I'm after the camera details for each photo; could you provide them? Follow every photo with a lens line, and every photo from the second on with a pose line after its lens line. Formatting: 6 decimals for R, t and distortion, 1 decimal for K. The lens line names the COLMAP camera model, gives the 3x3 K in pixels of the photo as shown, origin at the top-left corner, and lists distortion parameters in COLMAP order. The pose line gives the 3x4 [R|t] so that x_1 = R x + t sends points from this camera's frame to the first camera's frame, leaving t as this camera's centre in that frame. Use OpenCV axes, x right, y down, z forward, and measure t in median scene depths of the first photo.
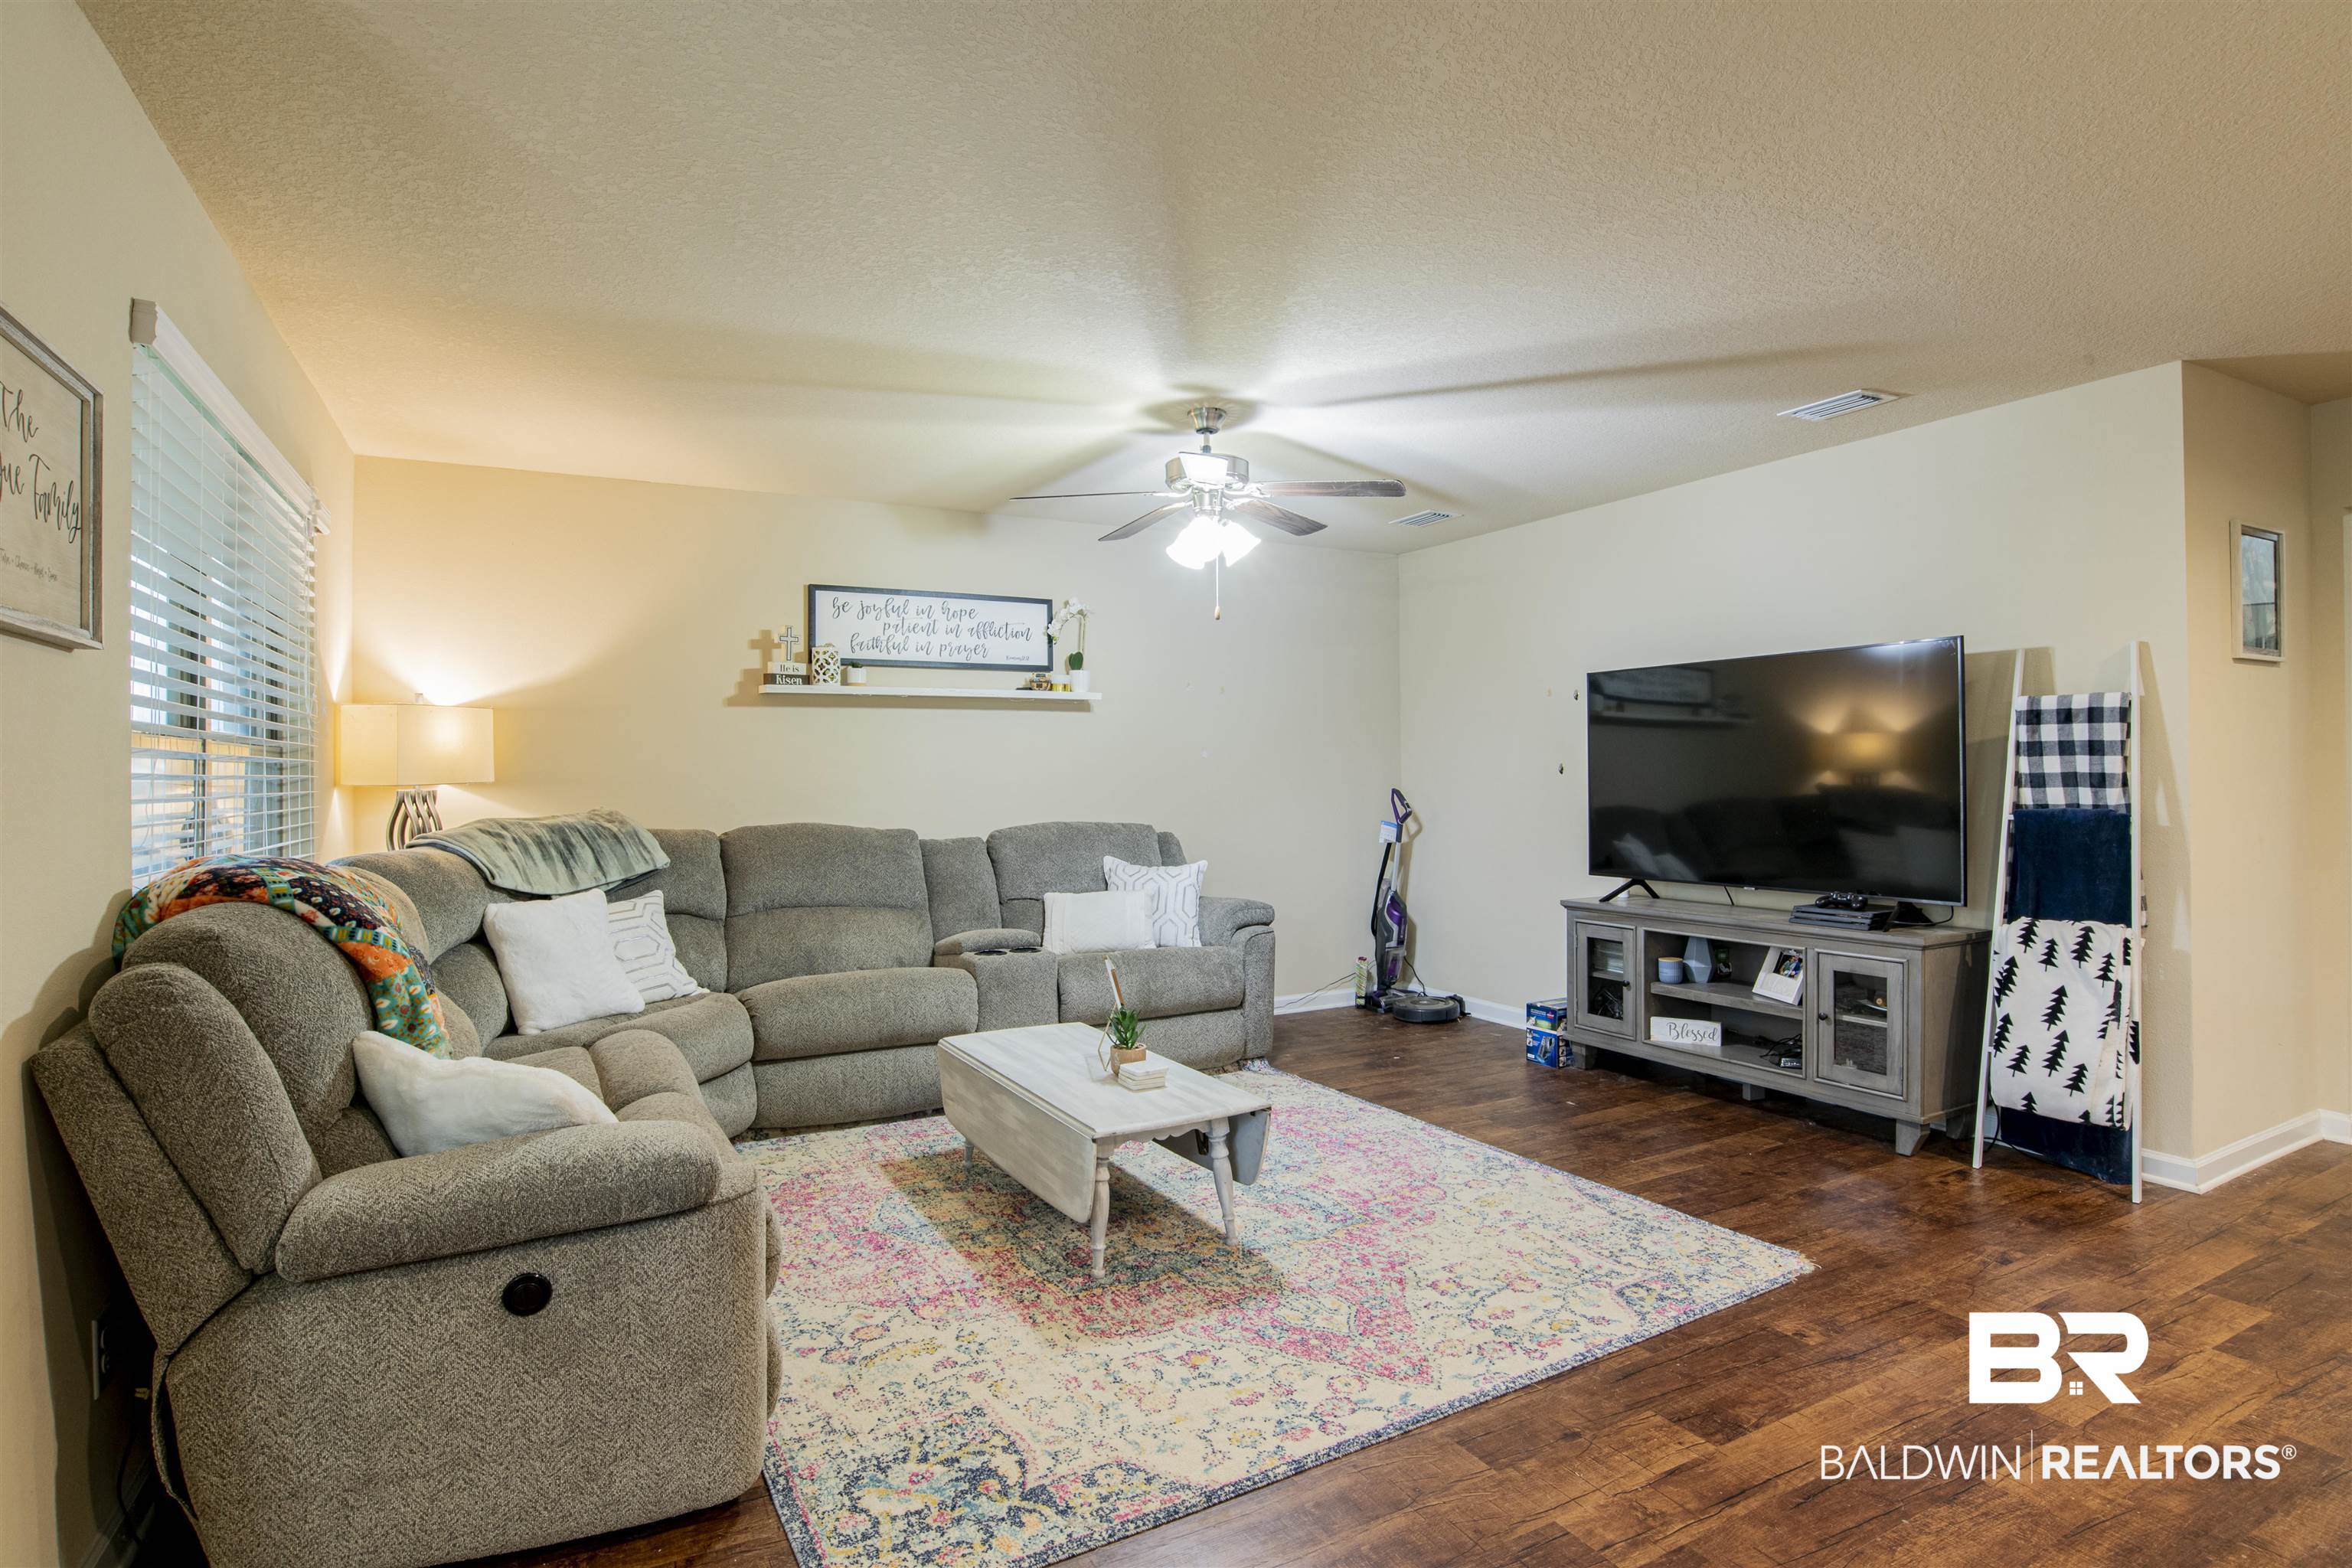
lens RADIAL K [[1202.0, 0, 1191.2], [0, 1202.0, 775.2], [0, 0, 1]] dist [-0.044325, 0.010838]
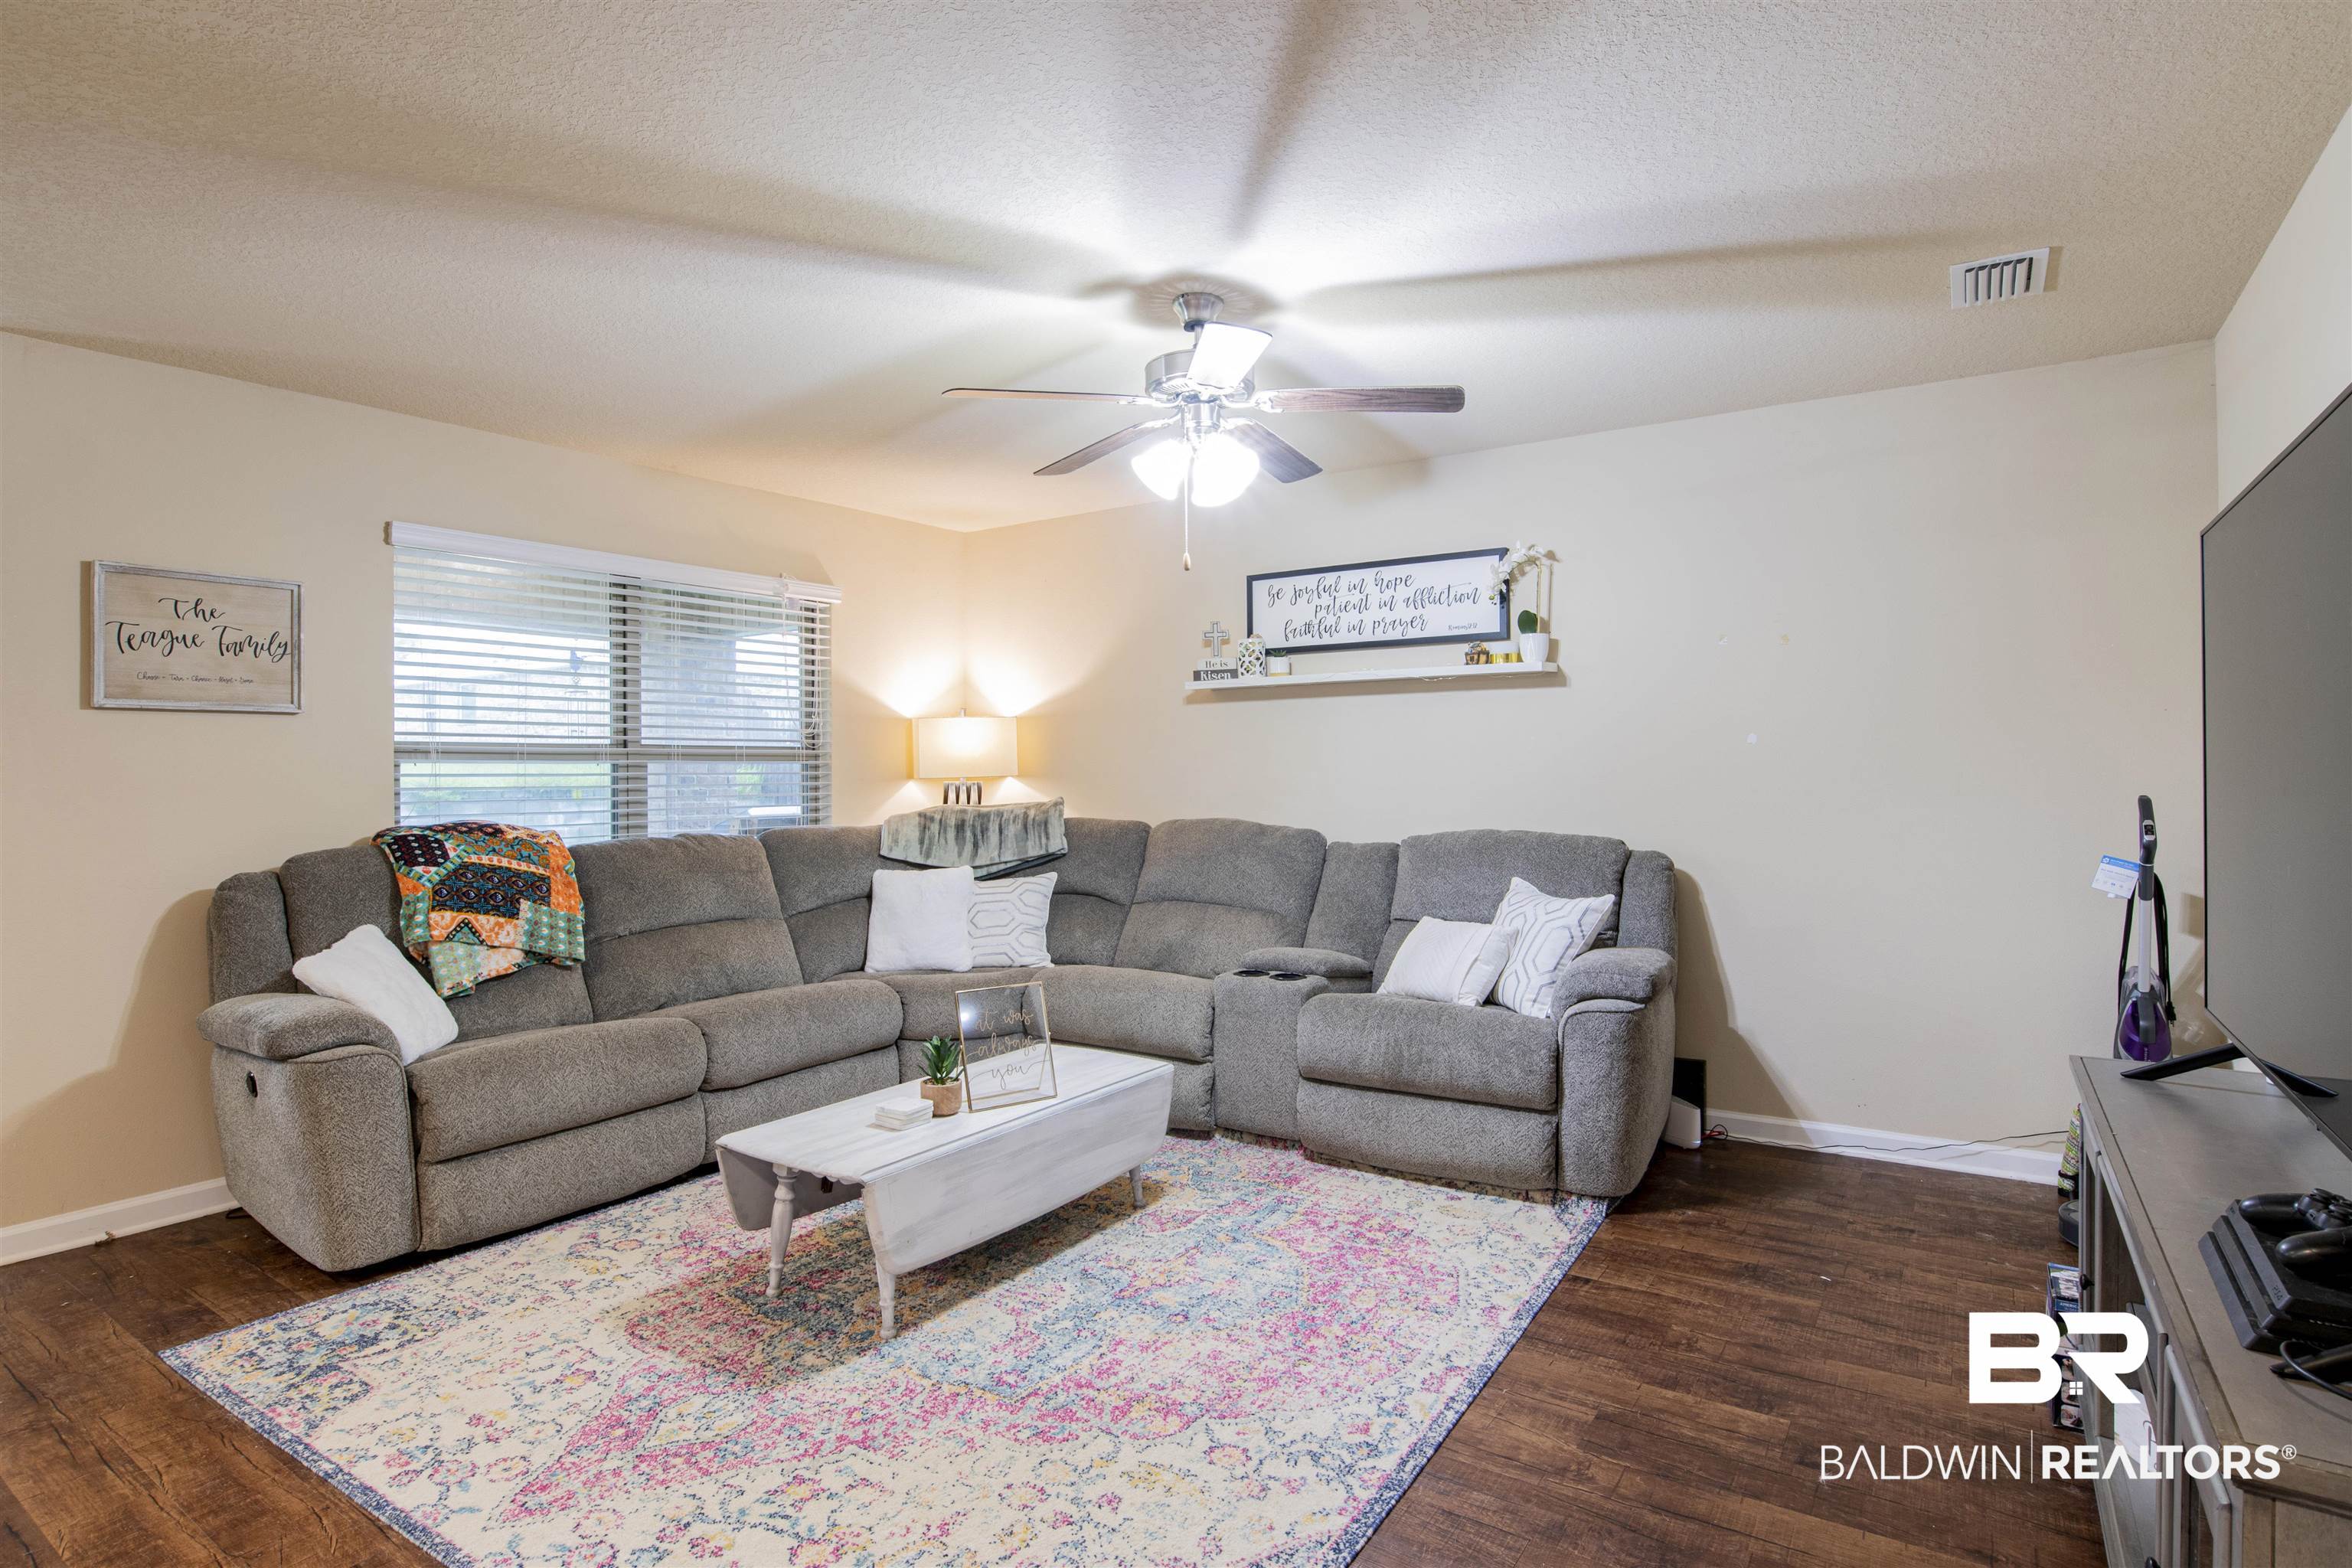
lens RADIAL K [[1202.0, 0, 1188.4], [0, 1202.0, 777.0], [0, 0, 1]] dist [-0.044325, 0.010838]
pose [[0.453719, 0.008077, -0.891108, 0.694534], [0.004077, 0.999930, 0.011140, -0.006979], [0.891135, -0.008687, 0.453655, 0.647614]]
